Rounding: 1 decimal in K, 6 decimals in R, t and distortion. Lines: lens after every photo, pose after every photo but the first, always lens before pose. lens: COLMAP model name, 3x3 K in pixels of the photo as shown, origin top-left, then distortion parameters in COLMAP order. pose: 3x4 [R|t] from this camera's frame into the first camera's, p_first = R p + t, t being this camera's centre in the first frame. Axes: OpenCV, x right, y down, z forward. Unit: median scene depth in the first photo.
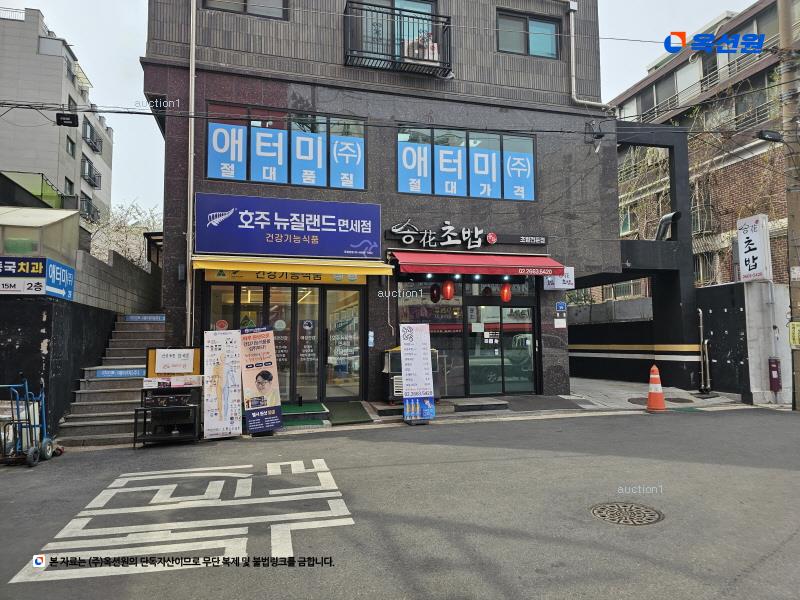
lens RADIAL K [[548.9, 0, 394.9], [0, 548.9, 297.9], [0, 0, 1]] dist [0.117195, -0.122043]
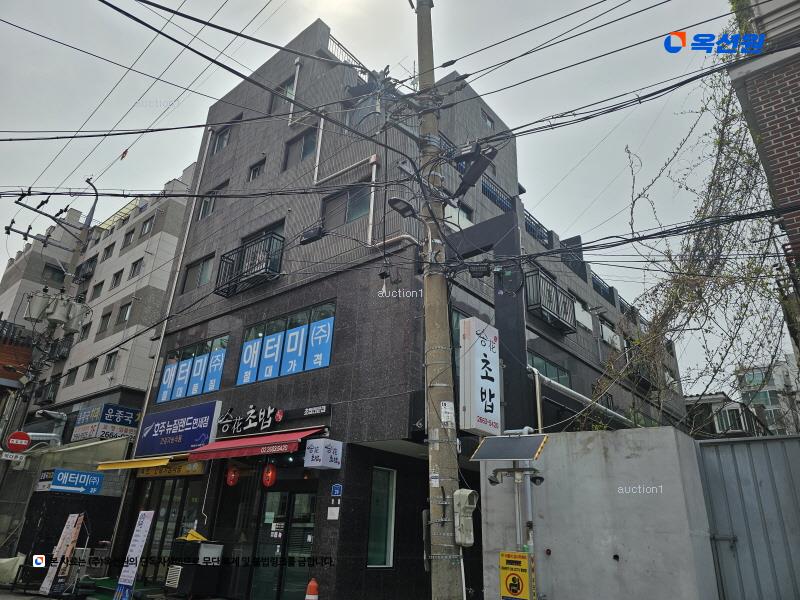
lens RADIAL K [[538.1, 0, 391.7], [0, 538.1, 295.2], [0, 0, 1]] dist [0.070535, -0.057821]
pose [[0.541922, -0.300637, -0.784817, 1.098199], [0.016750, 0.937507, -0.347562, 0.026522], [0.840262, 0.175206, 0.513092, 0.650942]]
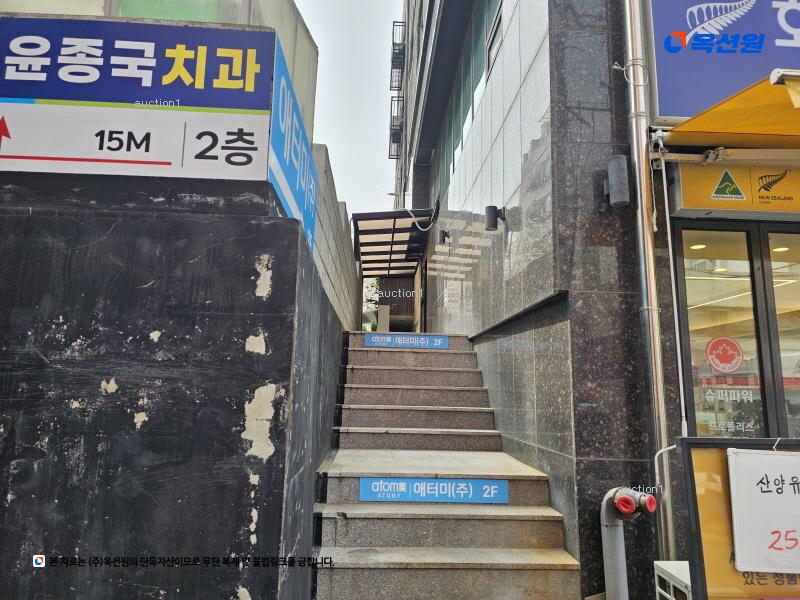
lens RADIAL K [[538.1, 0, 391.7], [0, 538.1, 295.2], [0, 0, 1]] dist [0.070535, -0.057821]
pose [[0.975859, -0.008493, -0.218238, -0.376189], [-0.011816, 0.995727, -0.091586, 0.041153], [0.218083, 0.091954, 0.971589, 0.576953]]
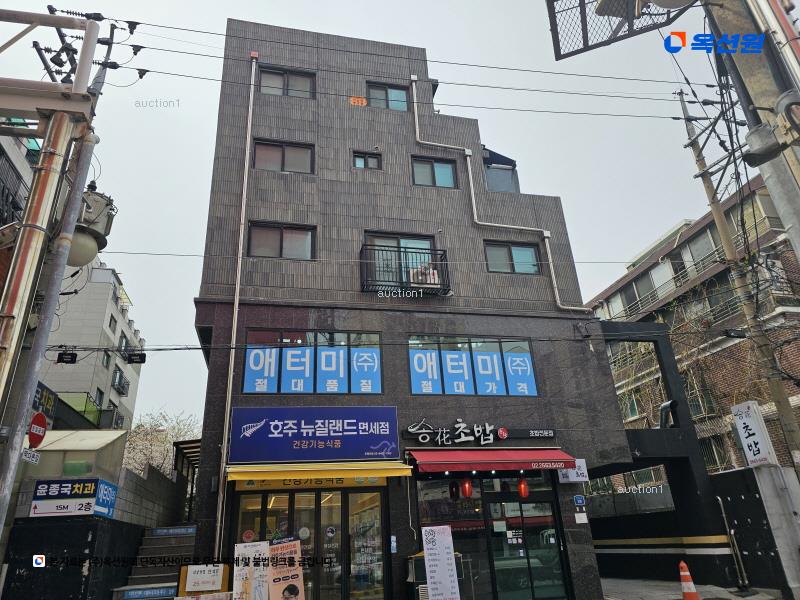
lens RADIAL K [[538.1, 0, 391.7], [0, 538.1, 295.2], [0, 0, 1]] dist [0.070535, -0.057821]
pose [[0.998303, -0.054795, -0.019709, -0.002592], [0.044794, 0.938872, -0.341339, -0.011065], [0.037208, 0.339877, 0.939734, -0.081269]]
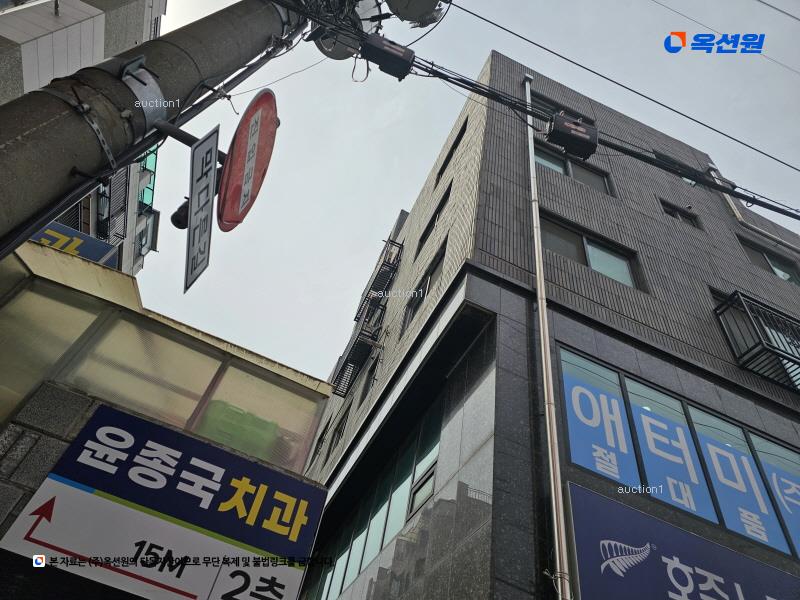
lens RADIAL K [[551.5, 0, 397.7], [0, 551.5, 284.4], [0, 0, 1]] dist [0.016804, -0.002728]
pose [[0.974541, 0.218858, -0.048696, -0.427691], [-0.185365, 0.664282, -0.724134, 0.033373], [-0.126135, 0.714724, 0.687938, 0.538212]]
